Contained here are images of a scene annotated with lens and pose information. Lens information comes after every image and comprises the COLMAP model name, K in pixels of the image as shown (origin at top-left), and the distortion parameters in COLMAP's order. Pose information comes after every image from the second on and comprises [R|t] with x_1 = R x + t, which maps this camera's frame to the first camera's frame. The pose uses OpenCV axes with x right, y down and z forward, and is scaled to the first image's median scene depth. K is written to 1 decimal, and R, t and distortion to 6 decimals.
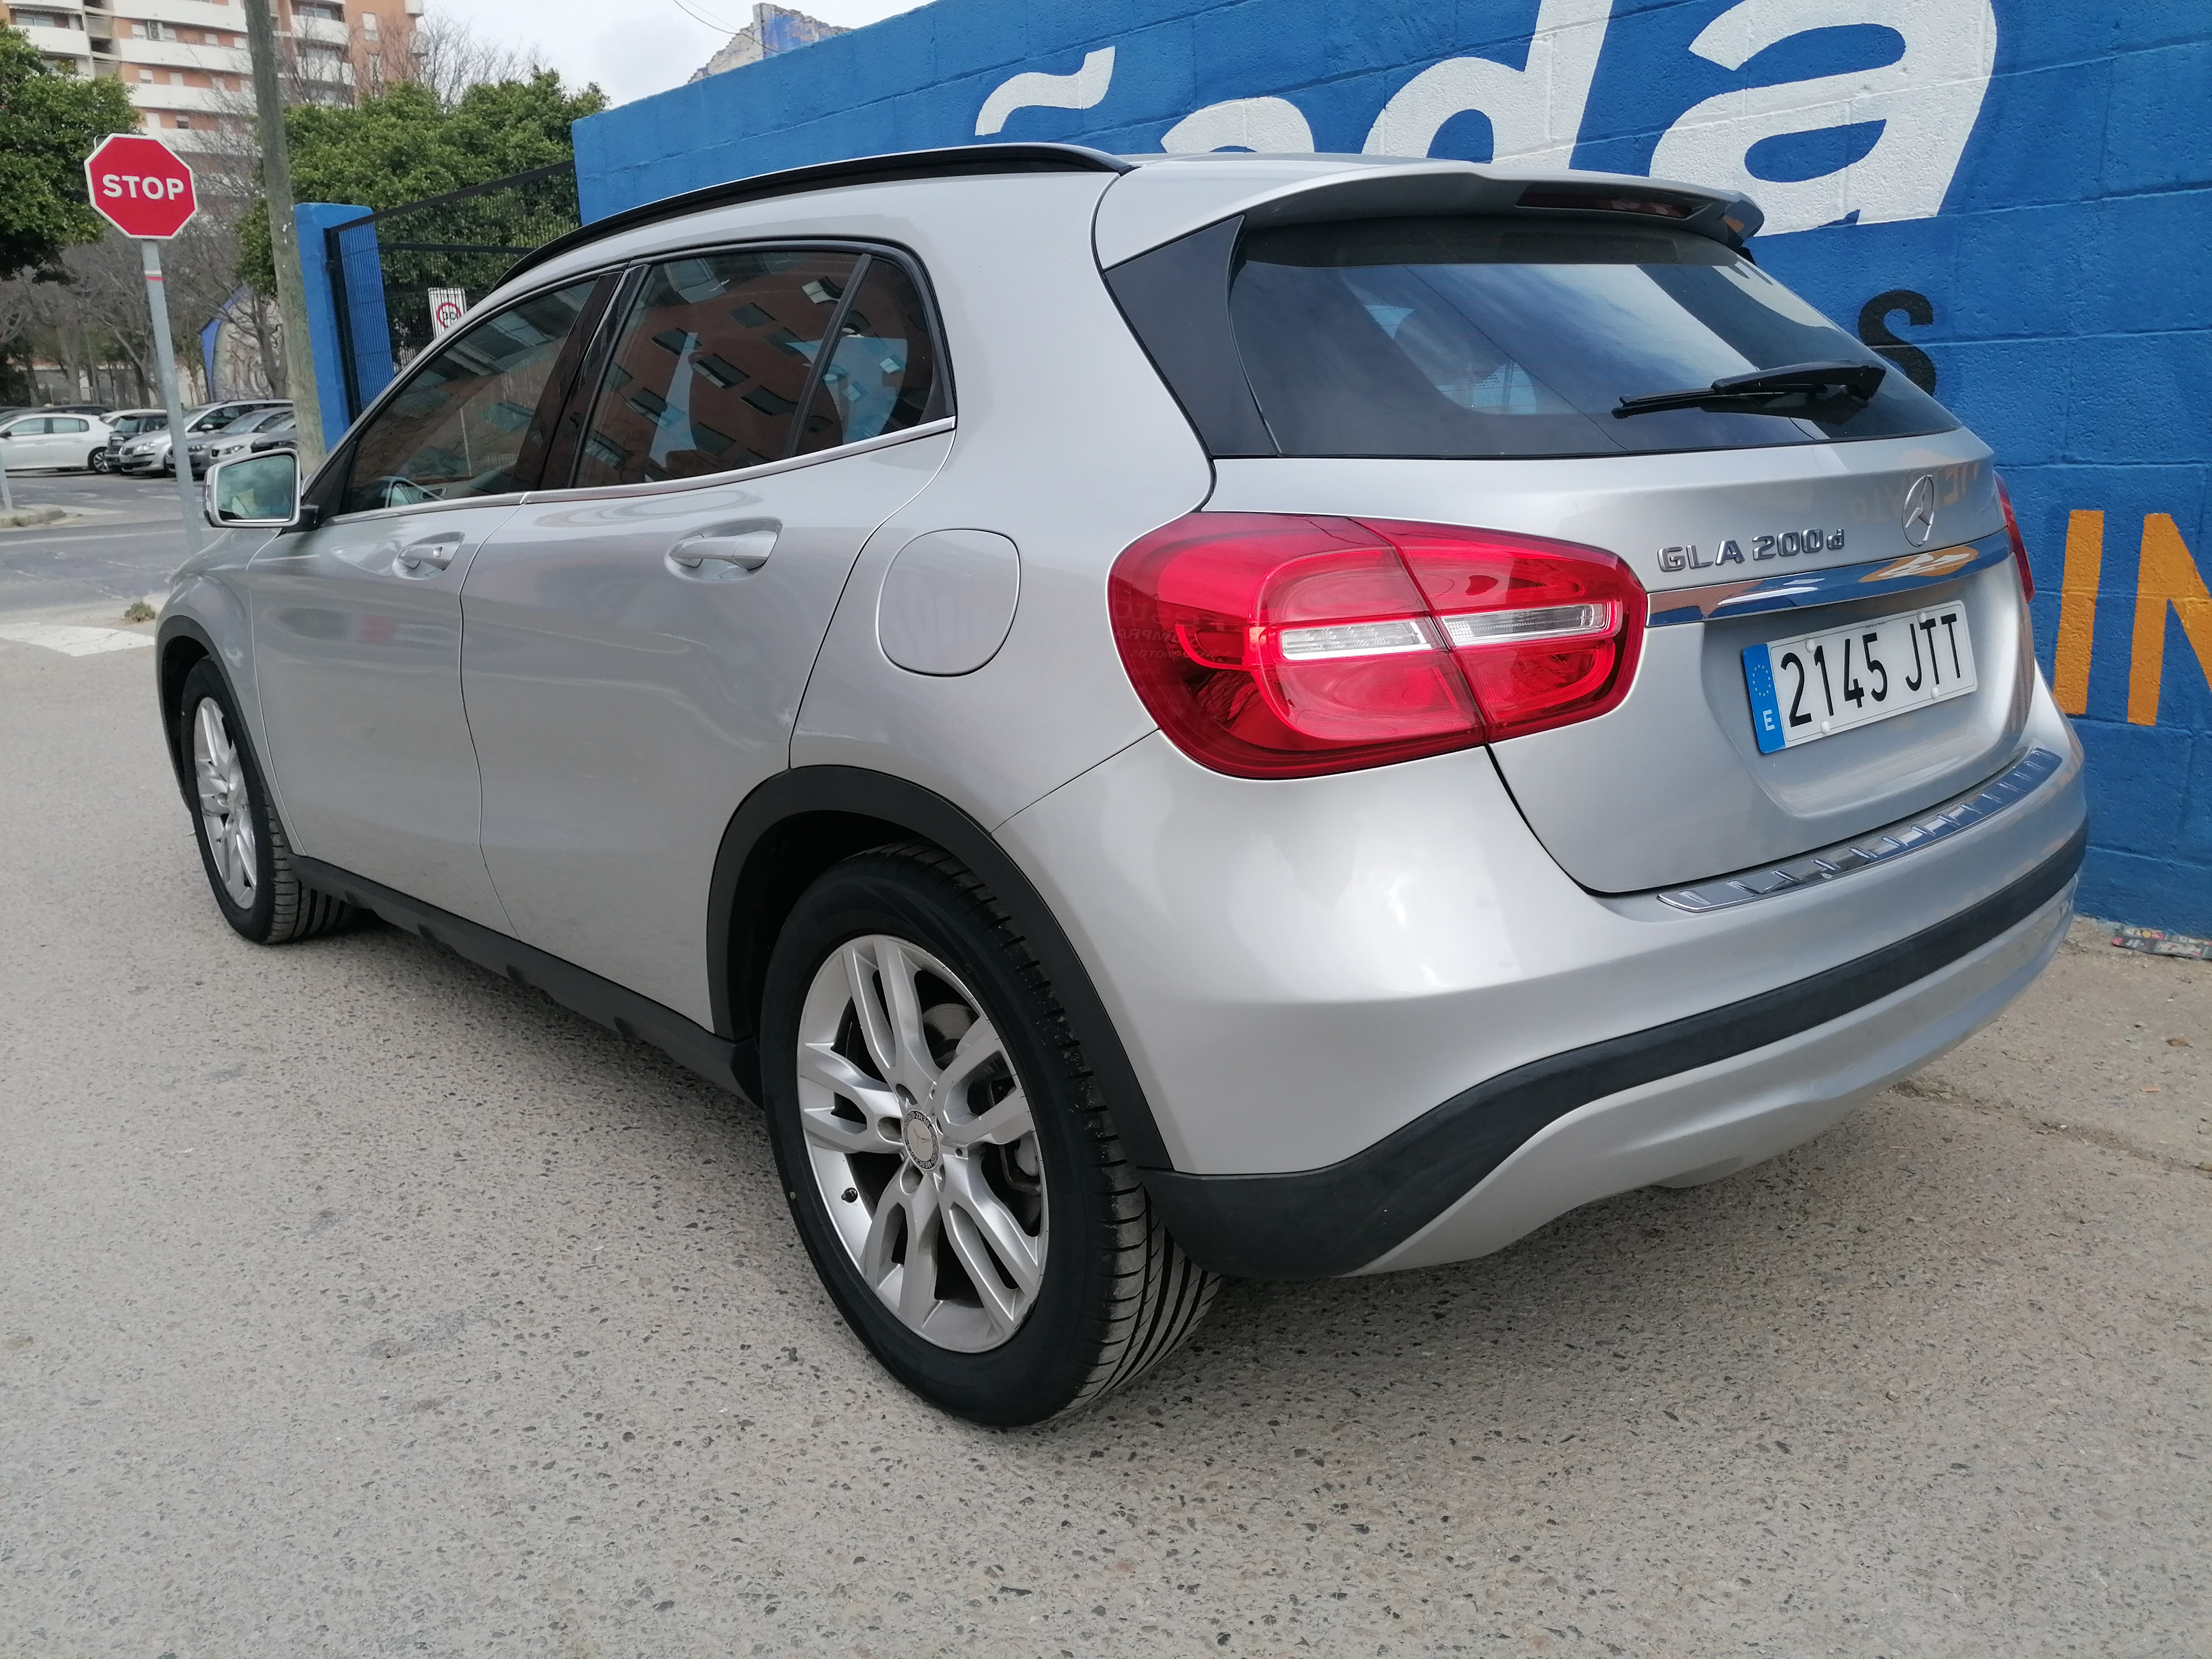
lens RADIAL K [[1658.9, 0, 1103.0], [0, 1658.9, 840.1], [0, 0, 1]] dist [0.071556, -0.082624]
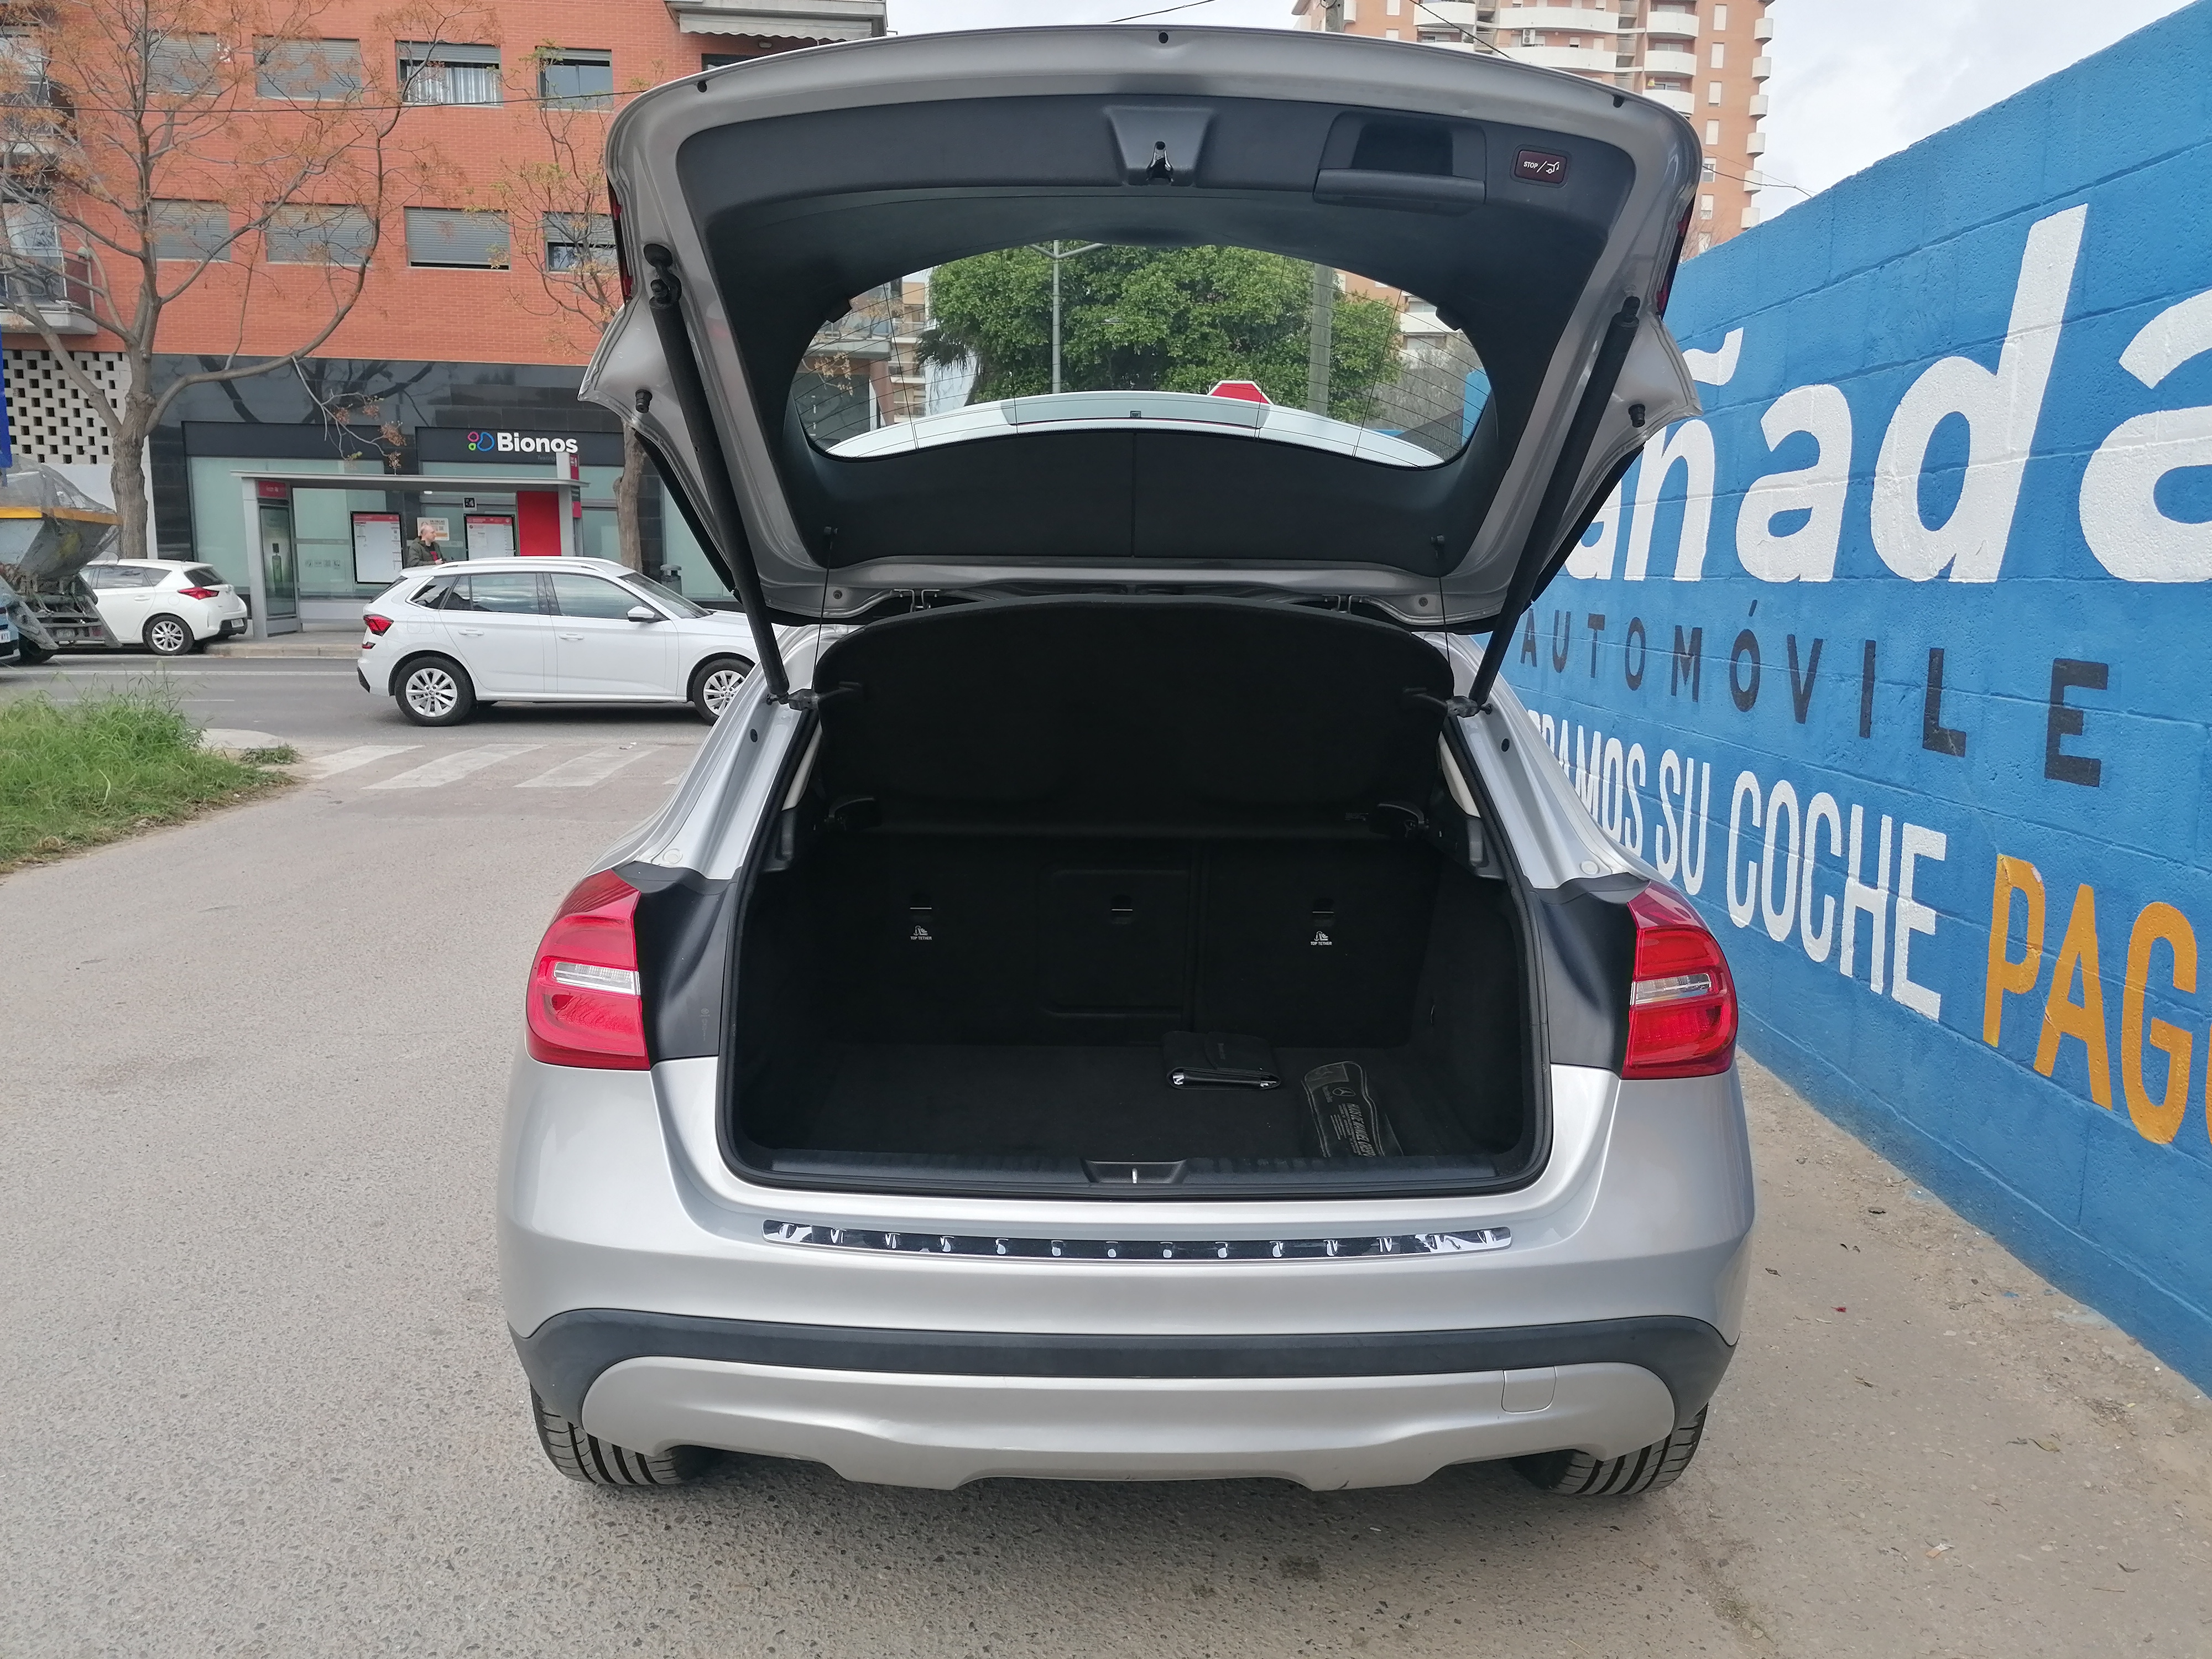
lens RADIAL K [[1658.9, 0, 1101.2], [0, 1658.9, 834.1], [0, 0, 1]] dist [0.071556, -0.082624]
pose [[0.751031, 0.145473, -0.644041, 0.589089], [-0.201218, 0.979455, -0.013410, -0.132217], [0.628859, 0.139664, 0.764873, 0.066315]]
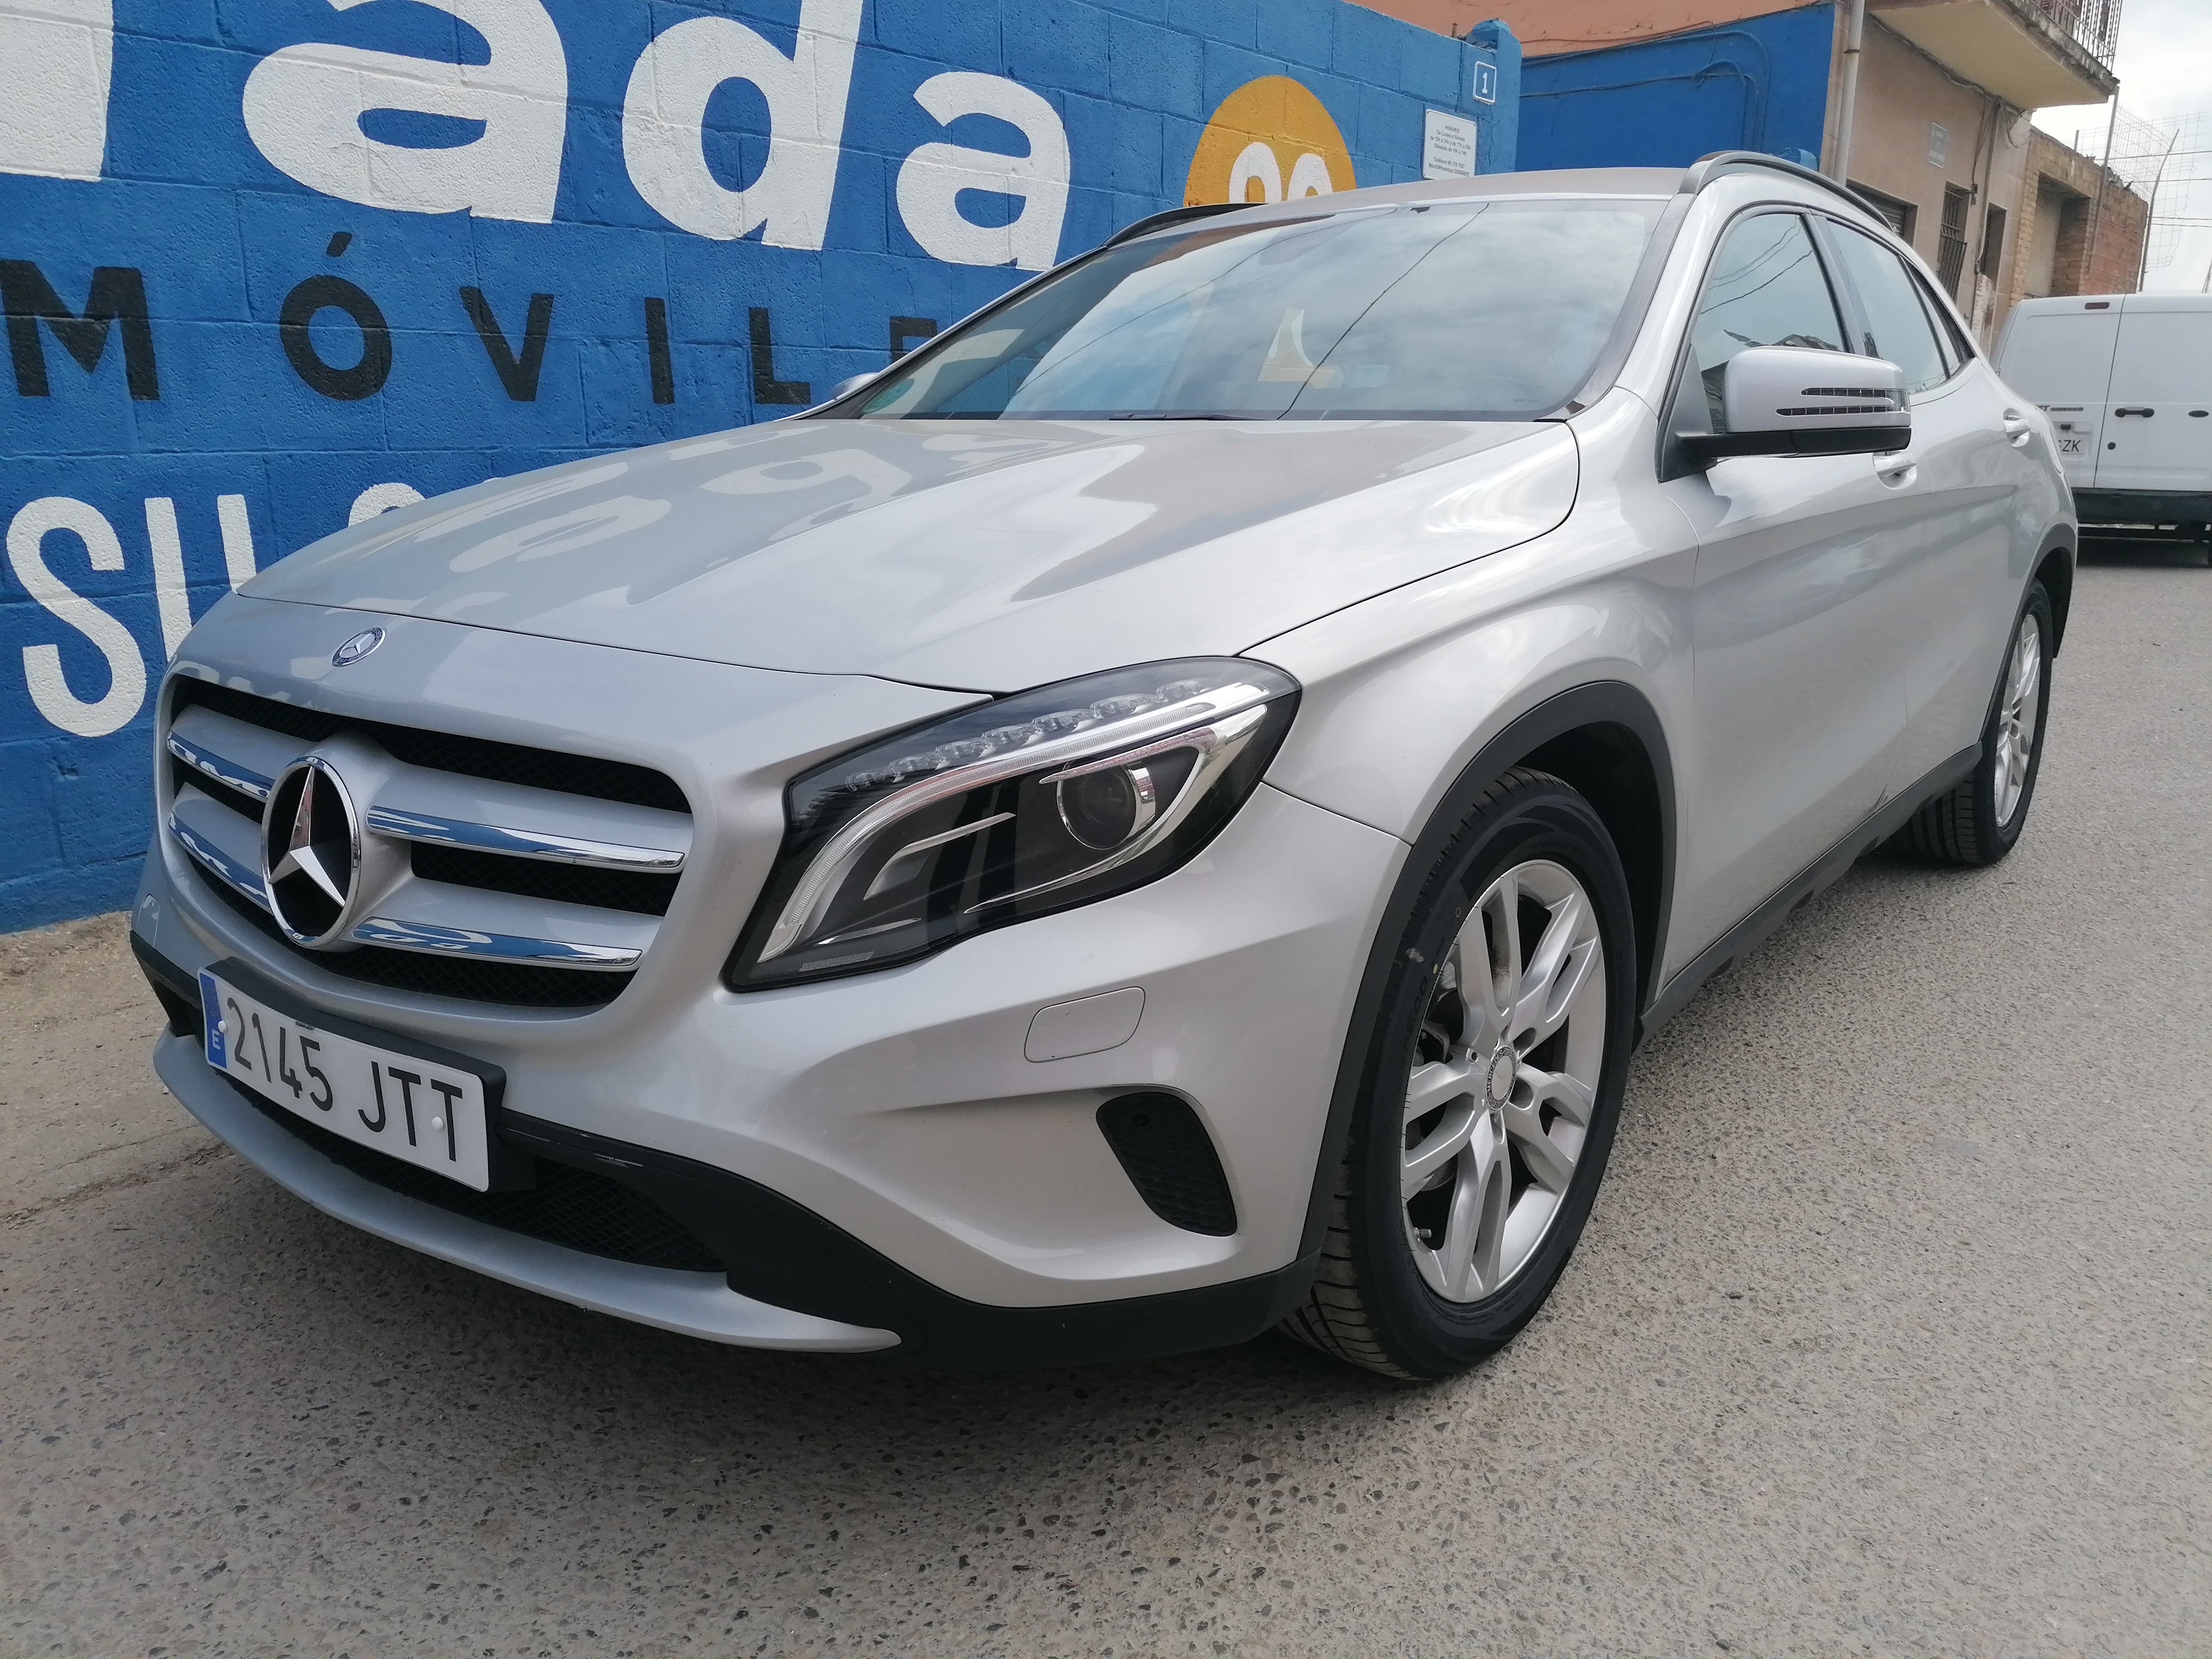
lens RADIAL K [[1658.9, 0, 1115.4], [0, 1658.9, 841.9], [0, 0, 1]] dist [0.071556, -0.082624]
pose [[-0.176169, -0.211147, 0.961448, -1.032074], [0.254781, 0.933659, 0.251728, -0.255153], [-0.950816, 0.289305, -0.110686, 1.246026]]
